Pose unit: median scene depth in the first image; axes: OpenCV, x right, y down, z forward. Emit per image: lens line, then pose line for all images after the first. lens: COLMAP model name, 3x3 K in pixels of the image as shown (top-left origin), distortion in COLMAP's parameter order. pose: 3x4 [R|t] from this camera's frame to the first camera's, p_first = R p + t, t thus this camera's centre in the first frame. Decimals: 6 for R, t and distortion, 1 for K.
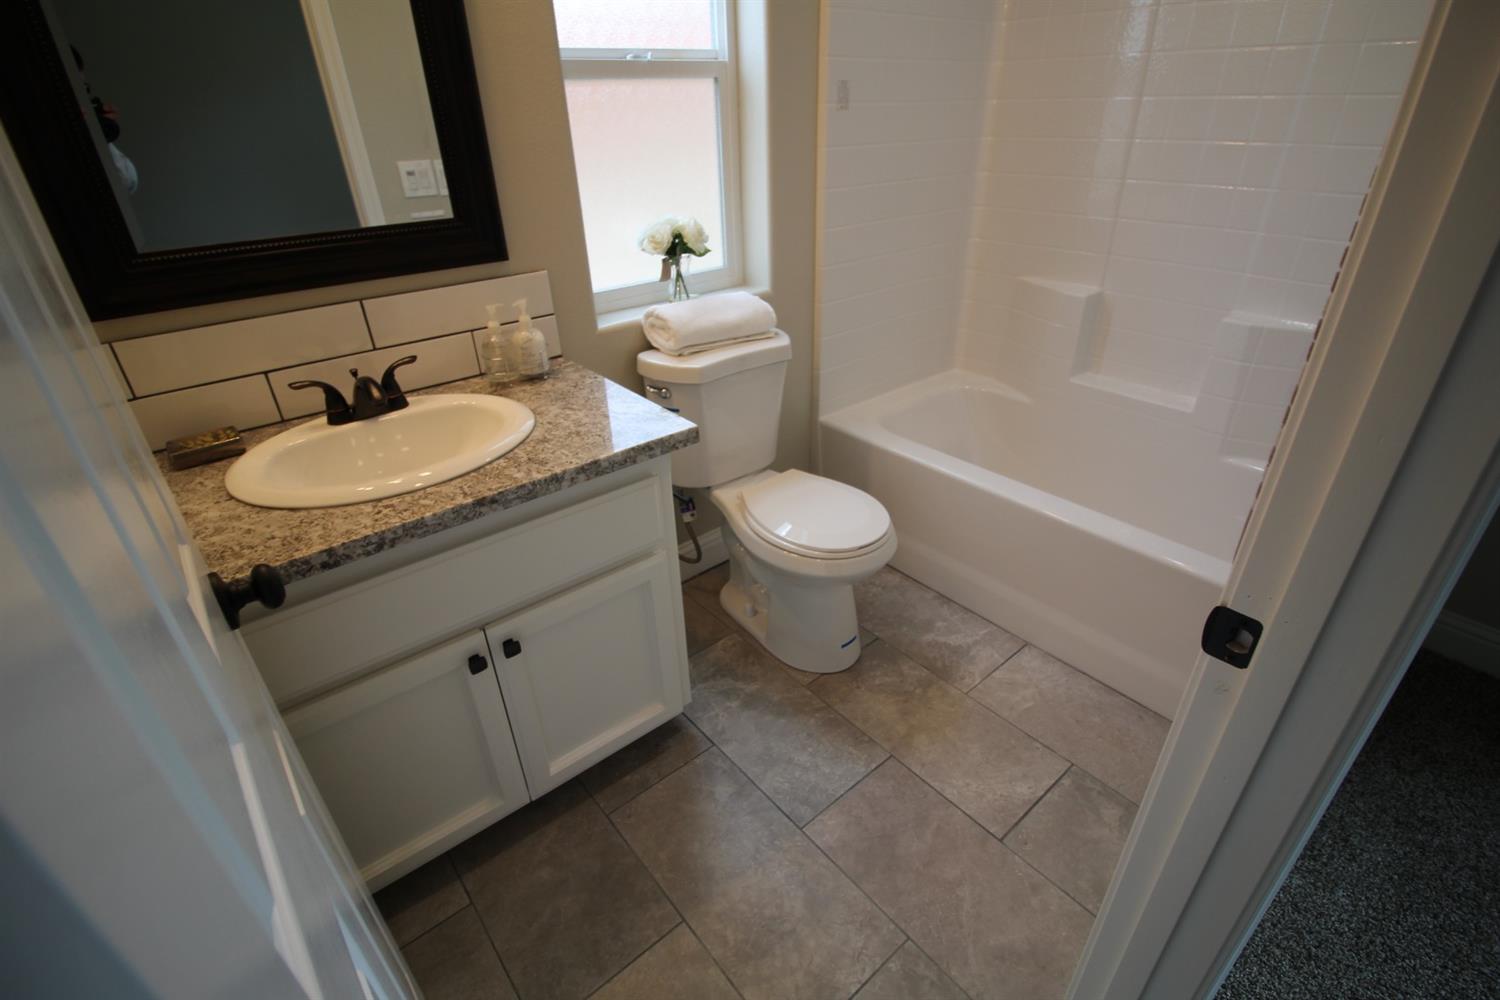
lens RADIAL K [[699.1, 0, 744.6], [0, 699.1, 497.4], [0, 0, 1]] dist [-0.000187, -0.012229]
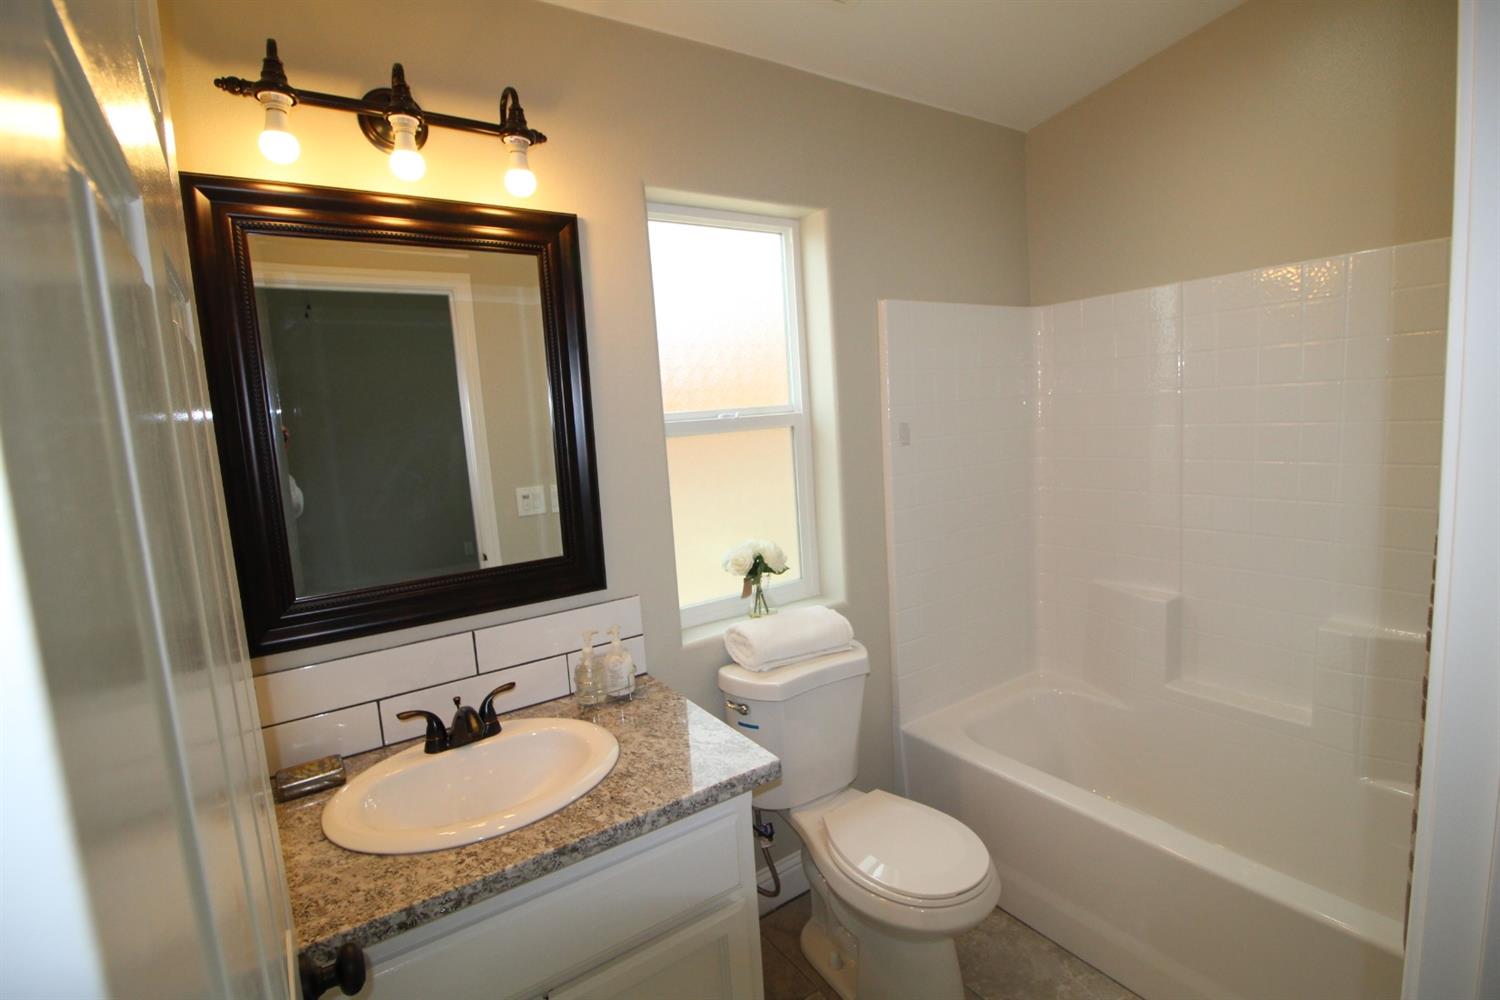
lens RADIAL K [[699.1, 0, 744.6], [0, 699.1, 497.4], [0, 0, 1]] dist [-0.000187, -0.012229]
pose [[0.994951, -0.021025, -0.098135, -0.010491], [-0.017158, 0.927780, -0.372734, -0.066149], [0.098885, 0.372535, 0.922735, -0.046670]]
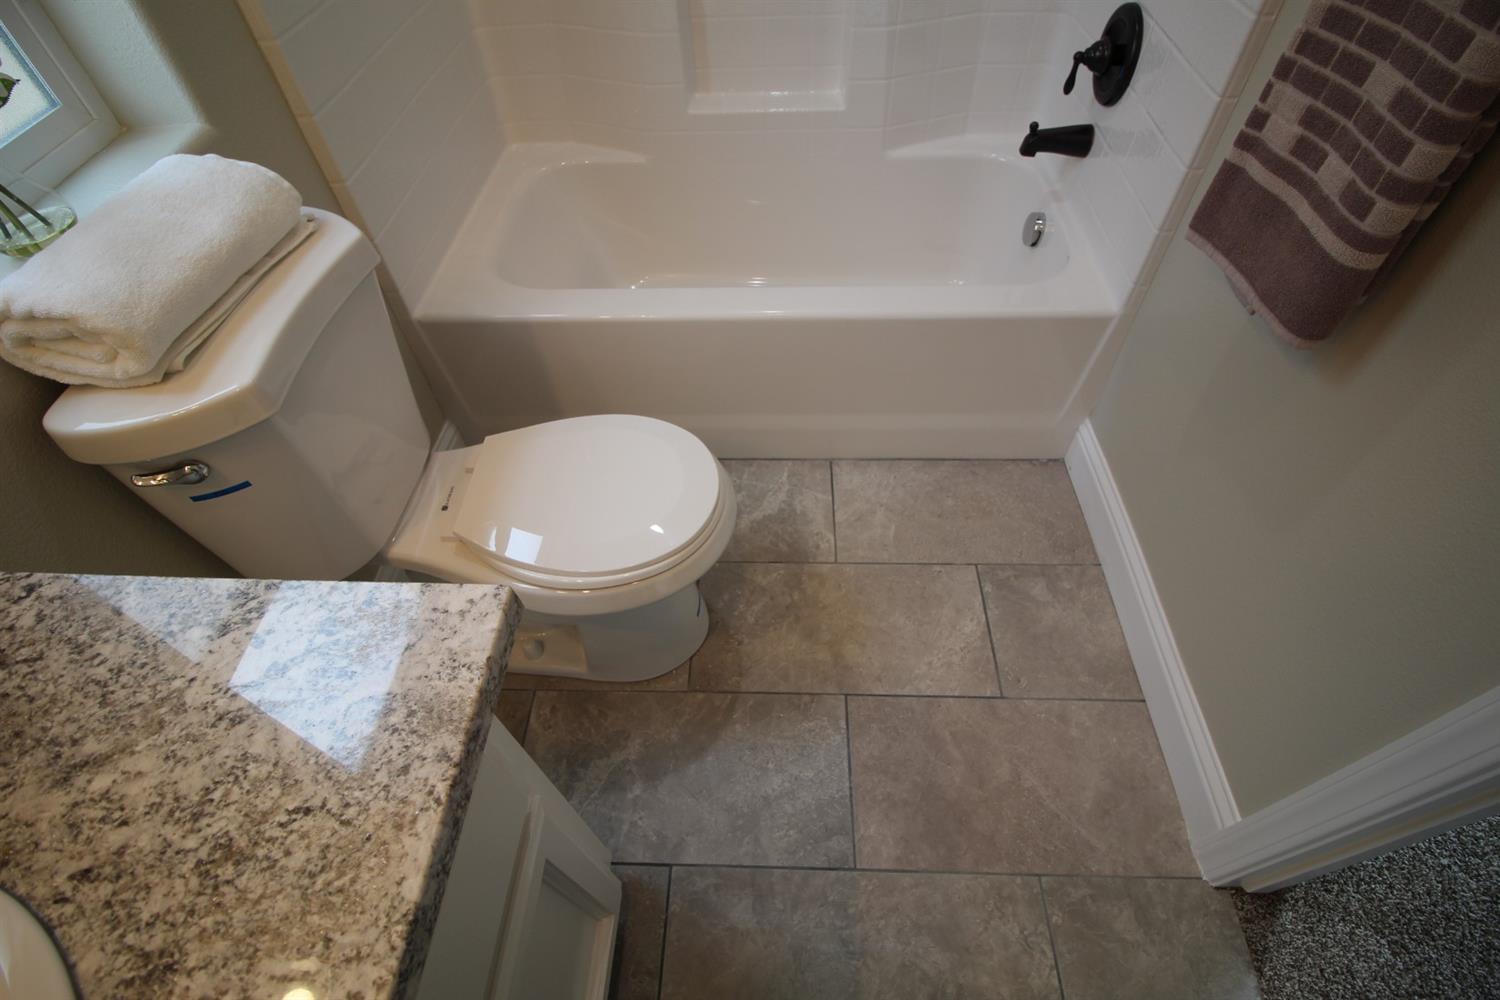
lens RADIAL K [[699.1, 0, 744.6], [0, 699.1, 497.4], [0, 0, 1]] dist [-0.000187, -0.012229]
pose [[0.660867, -0.582989, 0.472629, -0.117208], [0.381299, 0.803235, 0.457629, -0.232810], [-0.646425, -0.122219, 0.753125, 0.532574]]
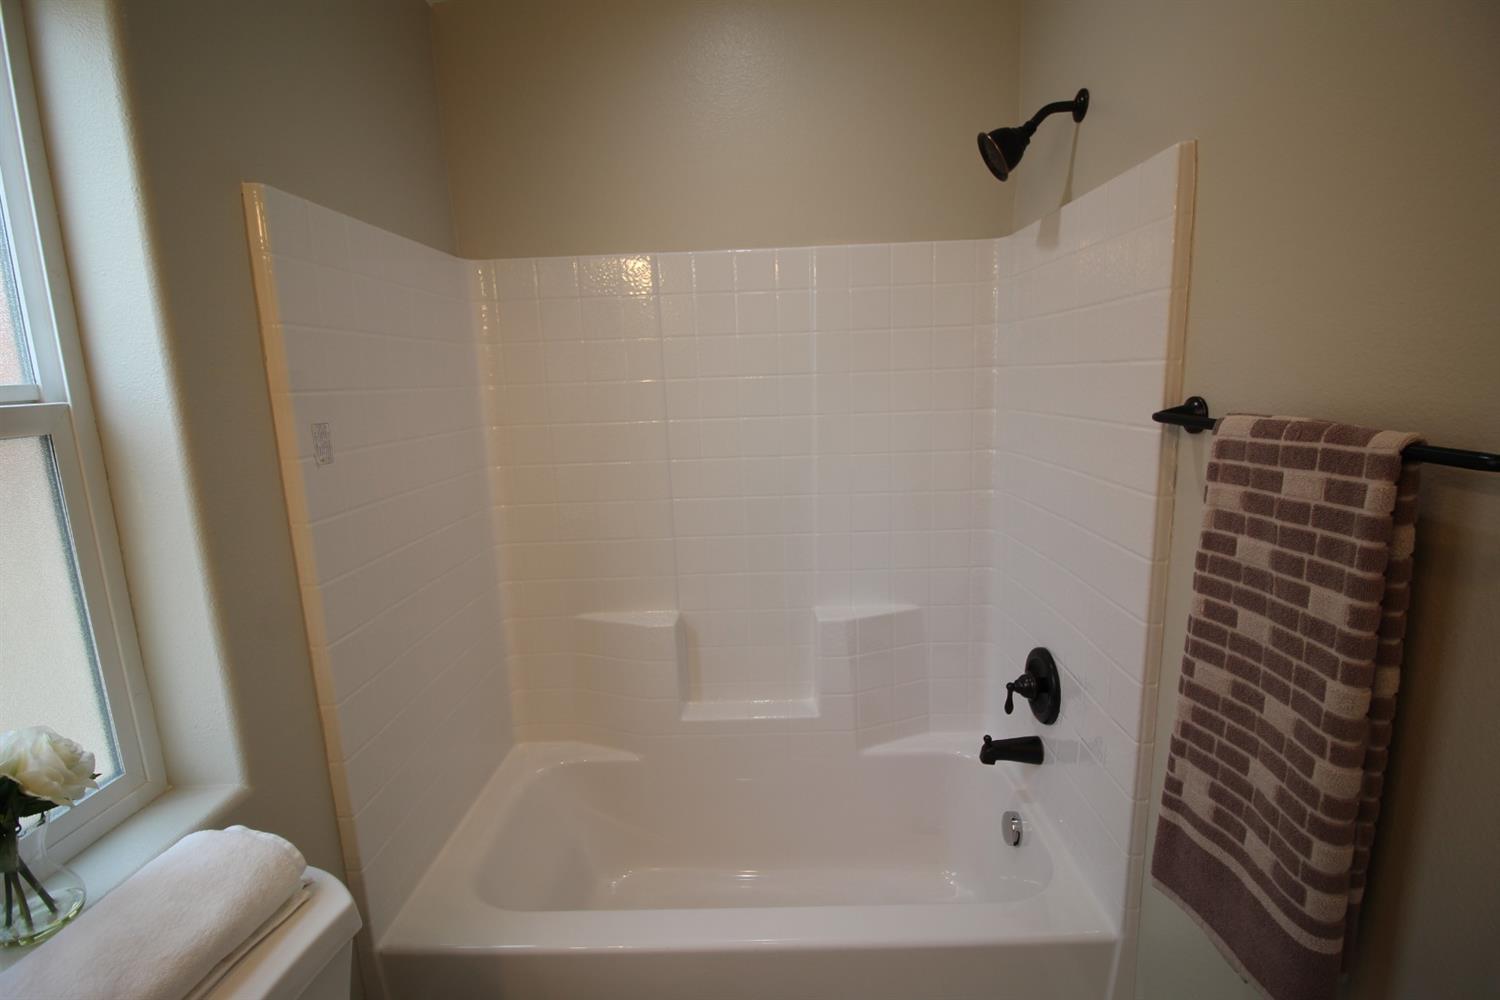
lens RADIAL K [[695.8, 0, 747.7], [0, 695.8, 494.4], [0, 0, 1]] dist [-0.000310, -0.012039]
pose [[0.648984, -0.123527, 0.750707, -0.106696], [0.384171, 0.904900, -0.183215, -0.342409], [-0.656683, 0.407303, 0.634721, 0.464672]]
